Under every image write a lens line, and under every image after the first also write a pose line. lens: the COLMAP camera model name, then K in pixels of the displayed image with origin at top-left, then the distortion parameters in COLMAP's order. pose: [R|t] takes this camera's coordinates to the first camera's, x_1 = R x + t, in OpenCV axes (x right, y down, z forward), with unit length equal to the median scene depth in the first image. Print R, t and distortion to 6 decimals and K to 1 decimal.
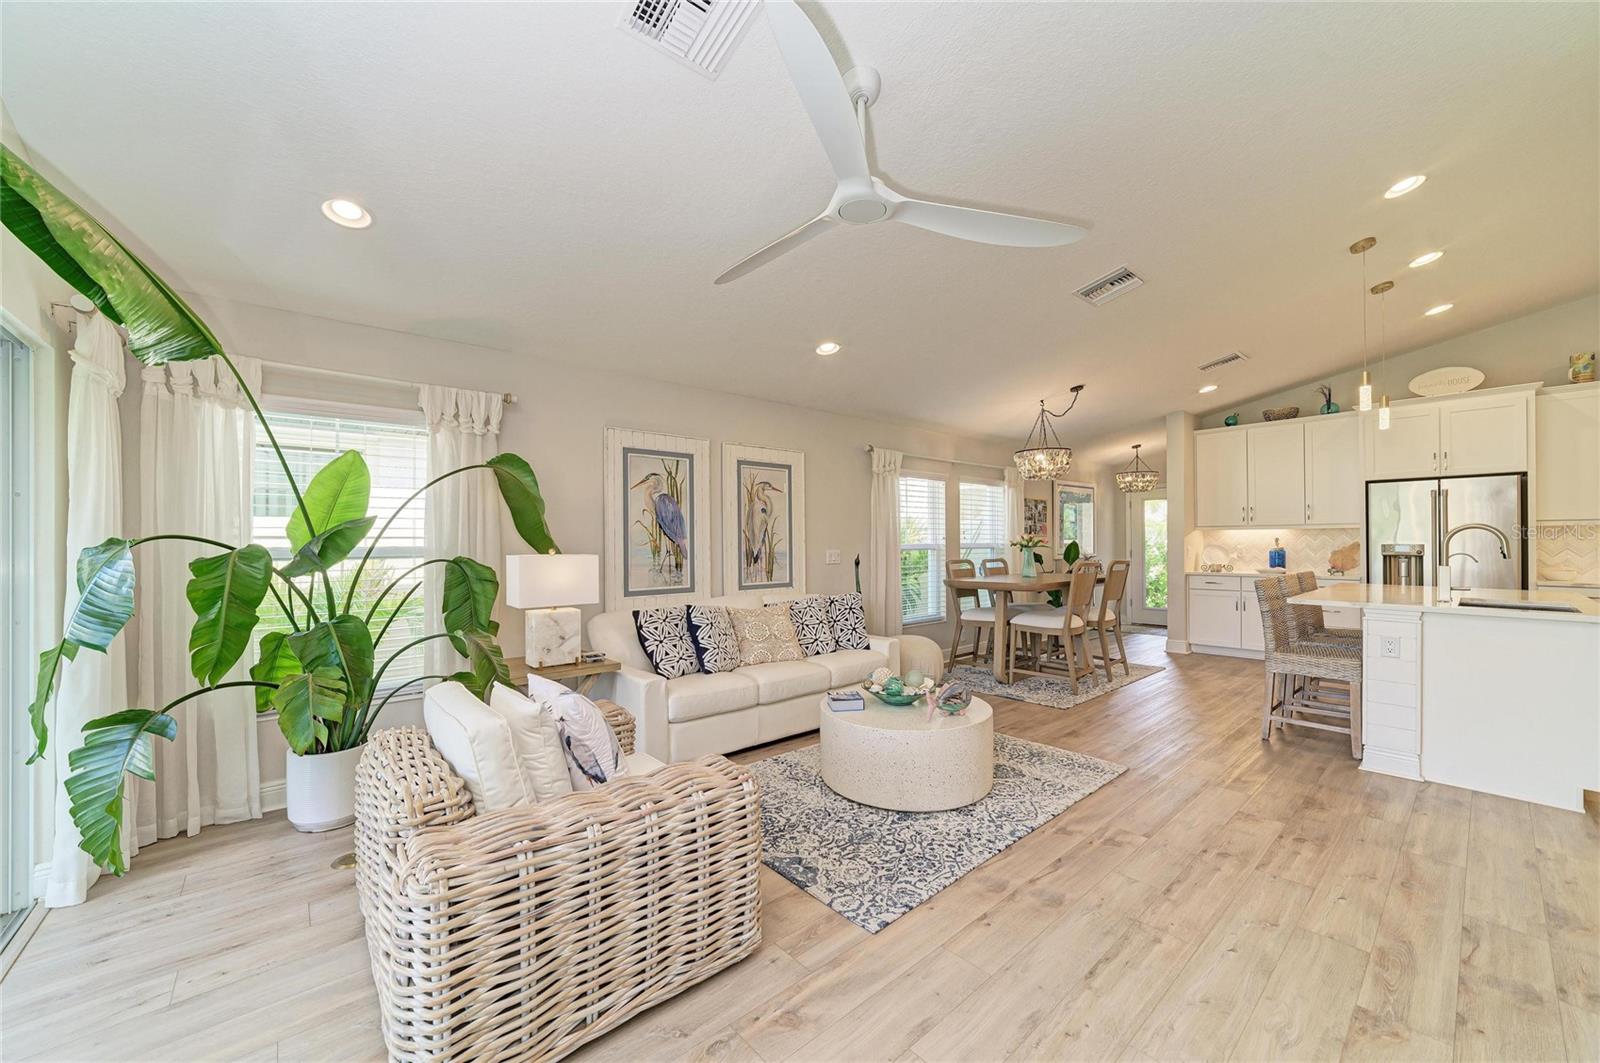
lens RADIAL K [[606.5, 0, 807.6], [0, 606.5, 537.7], [0, 0, 1]] dist [-0.006156, 0.002132]
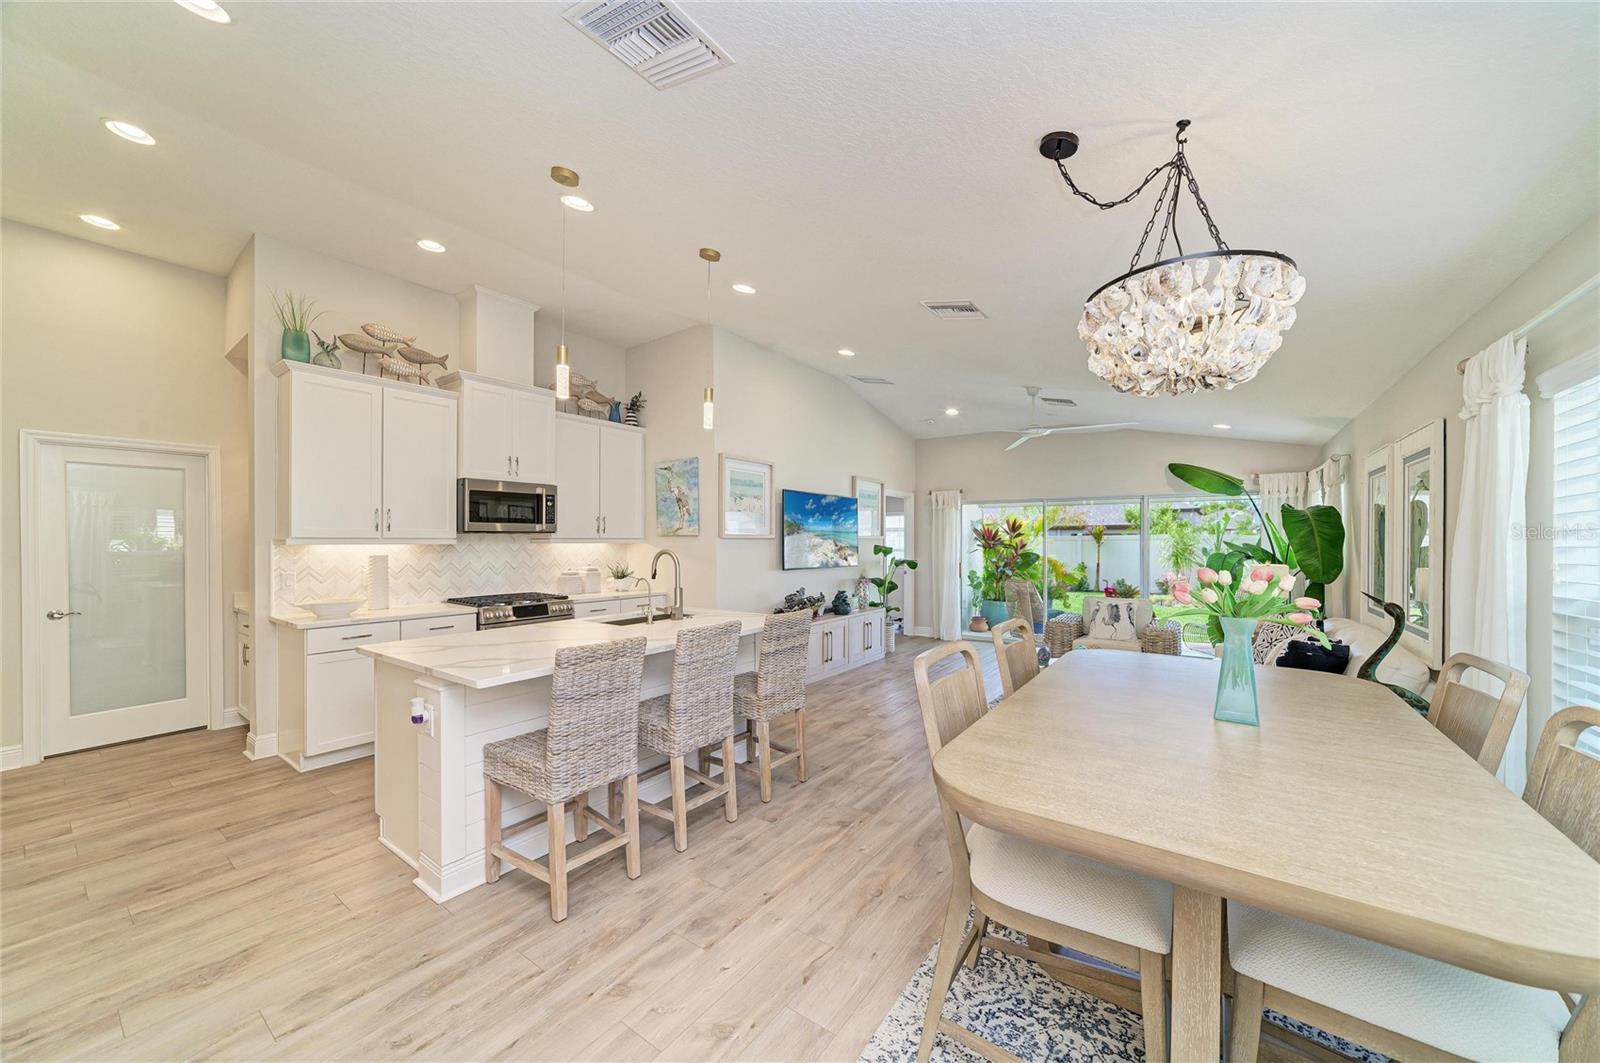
lens RADIAL K [[587.4, 0, 803.5], [0, 587.4, 538.8], [0, 0, 1]] dist [-0.016360, 0.003974]
pose [[-0.973511, 0.003329, -0.228614, 0.756205], [0.005370, 0.999951, -0.008305, -0.023190], [0.228575, -0.009312, -0.973482, 1.476971]]
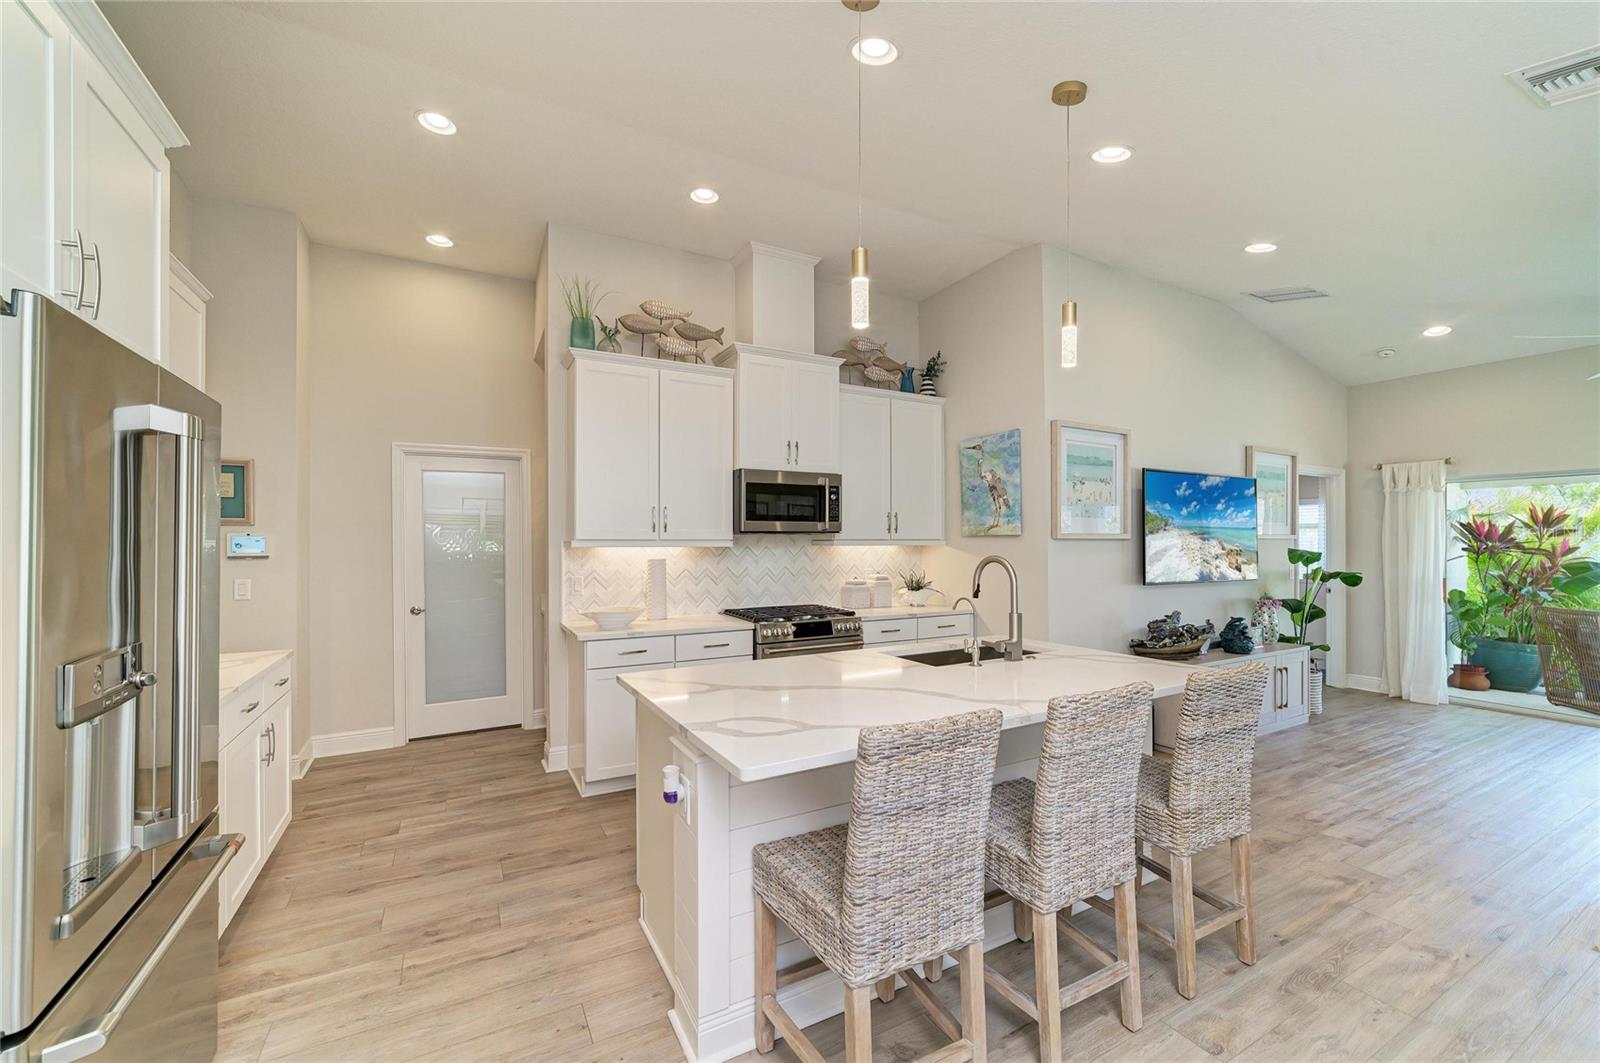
lens RADIAL K [[647.3, 0, 804.0], [0, 647.3, 536.6], [0, 0, 1]] dist [-0.009629, 0.003684]
pose [[-0.977368, 0.006611, 0.211443, 0.799954], [0.003546, 0.999883, -0.014874, -0.025702], [-0.211516, -0.013788, -0.977277, 1.289783]]
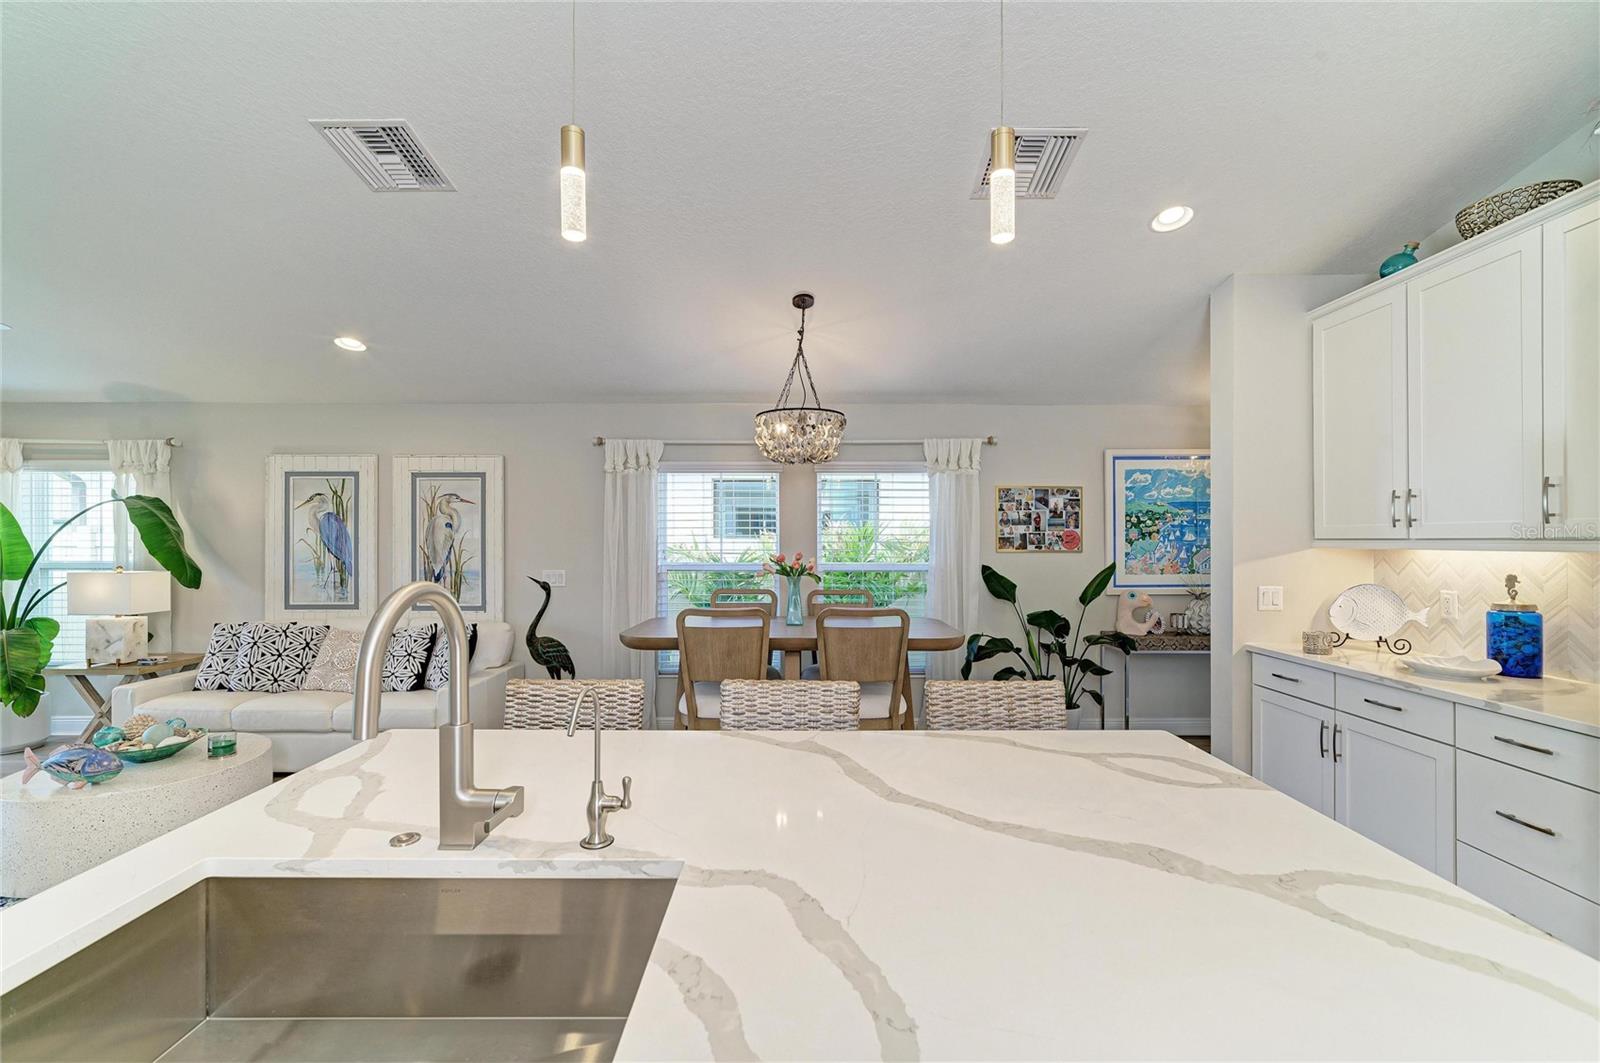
lens RADIAL K [[647.3, 0, 808.1], [0, 647.3, 544.0], [0, 0, 1]] dist [-0.009629, 0.003684]
pose [[0.755163, 0.010630, -0.655451, 0.971855], [-0.000074, 0.999870, 0.016130, -0.032273], [0.655538, -0.012132, 0.755065, 0.617855]]
